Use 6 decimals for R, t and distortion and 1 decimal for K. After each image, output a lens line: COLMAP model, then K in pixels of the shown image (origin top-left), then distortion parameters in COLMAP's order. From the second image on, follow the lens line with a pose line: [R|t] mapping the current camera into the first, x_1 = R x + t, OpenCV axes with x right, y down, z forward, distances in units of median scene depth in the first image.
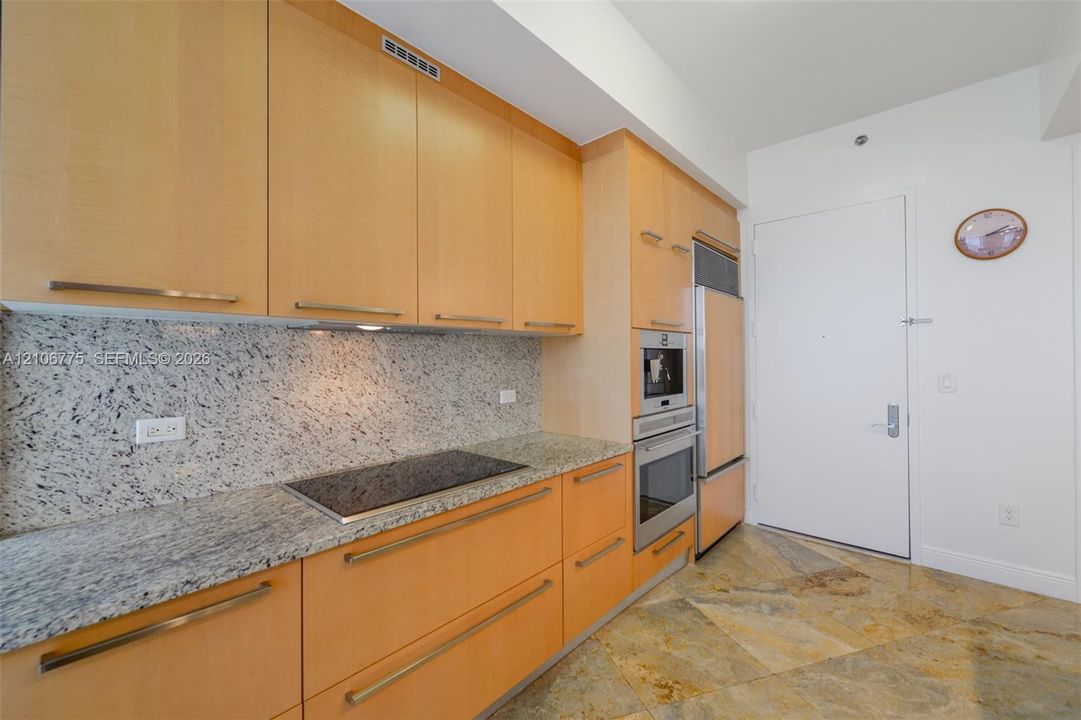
lens RADIAL K [[434.0, 0, 534.8], [0, 434.0, 355.0], [0, 0, 1]] dist [-0.001259, -0.000547]
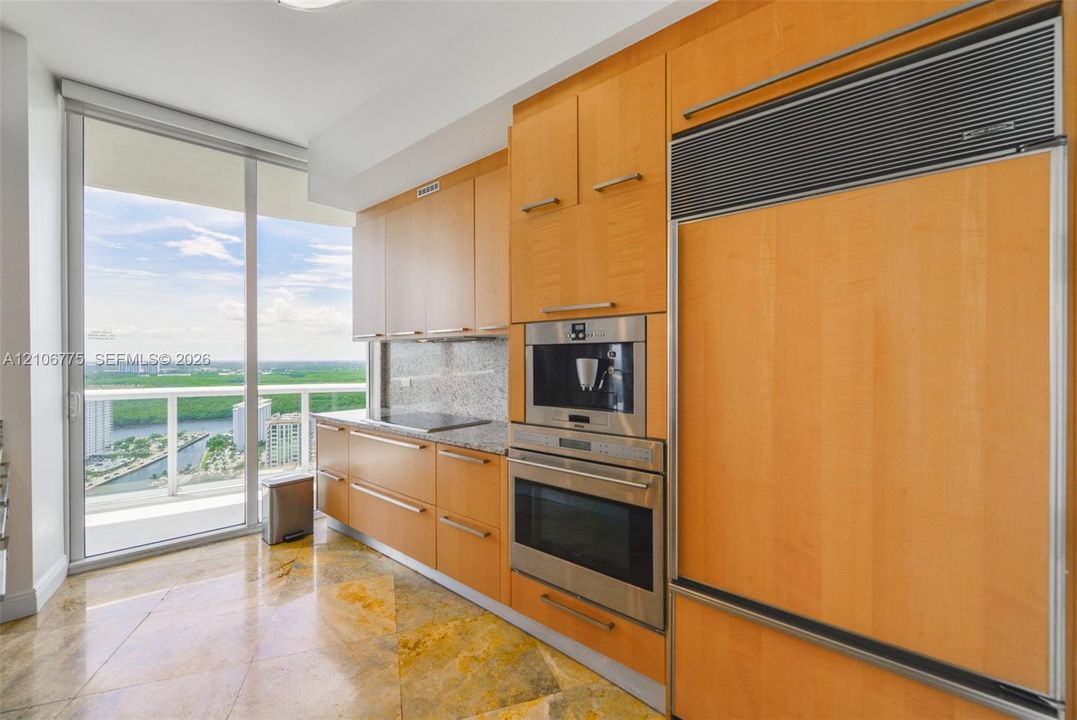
lens RADIAL K [[433.7, 0, 526.0], [0, 433.7, 360.4], [0, 0, 1]] dist [0.000625, -0.000010]
pose [[0.032968, 0.011419, -0.999391, 1.236089], [0.006174, 0.999913, 0.011629, 0.005501], [0.999437, -0.006554, 0.032895, 1.080526]]
